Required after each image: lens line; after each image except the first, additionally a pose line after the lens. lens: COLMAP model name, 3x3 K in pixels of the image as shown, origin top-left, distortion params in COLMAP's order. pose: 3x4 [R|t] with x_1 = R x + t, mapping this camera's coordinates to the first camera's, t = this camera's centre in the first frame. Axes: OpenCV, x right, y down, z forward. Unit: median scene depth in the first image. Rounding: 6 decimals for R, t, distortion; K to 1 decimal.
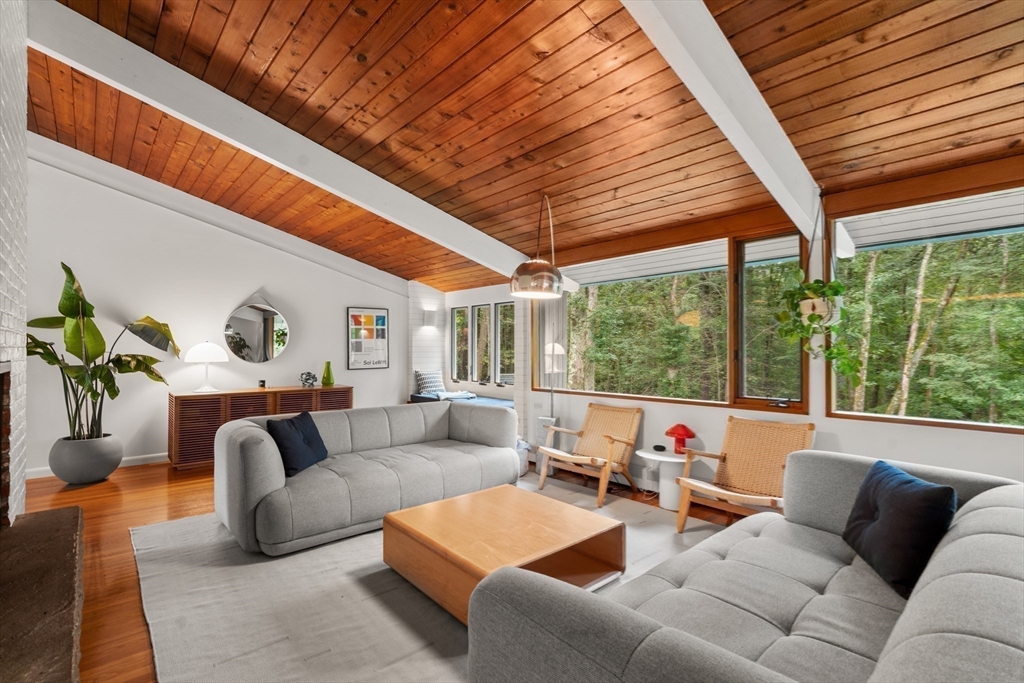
lens RADIAL K [[464.2, 0, 504.6], [0, 464.2, 345.1], [0, 0, 1]] dist [-0.000803, -0.000213]
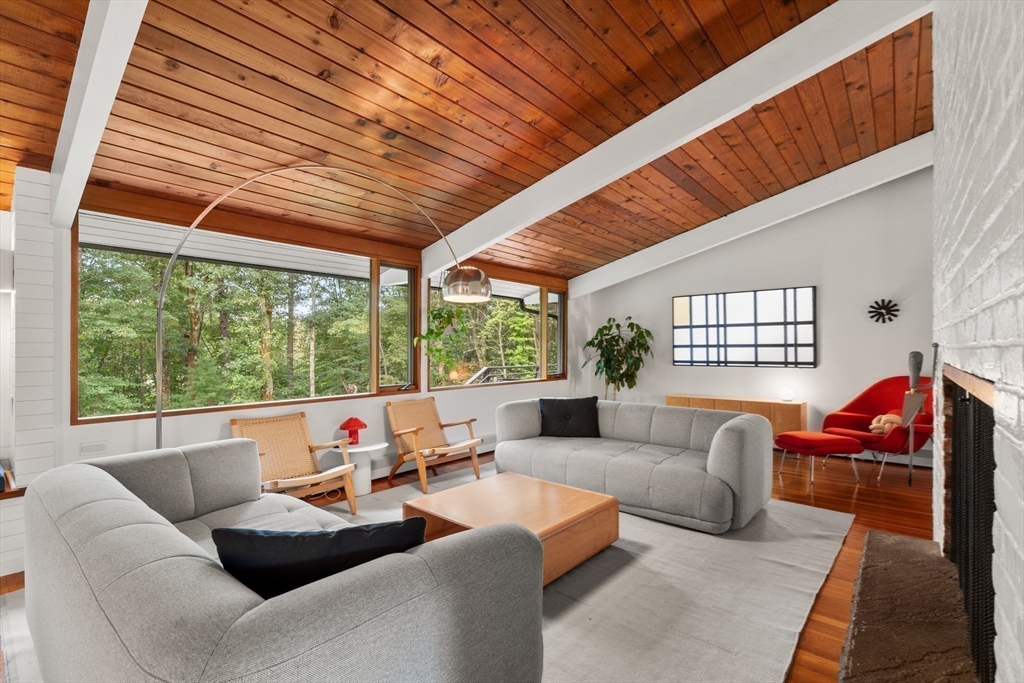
lens RADIAL K [[464.2, 0, 504.6], [0, 464.2, 345.1], [0, 0, 1]] dist [-0.000803, -0.000213]
pose [[-0.147770, 0.008071, 0.988989, -0.835265], [-0.010649, 0.999896, -0.009751, 0.004917], [-0.988964, -0.011973, -0.147669, 0.884069]]
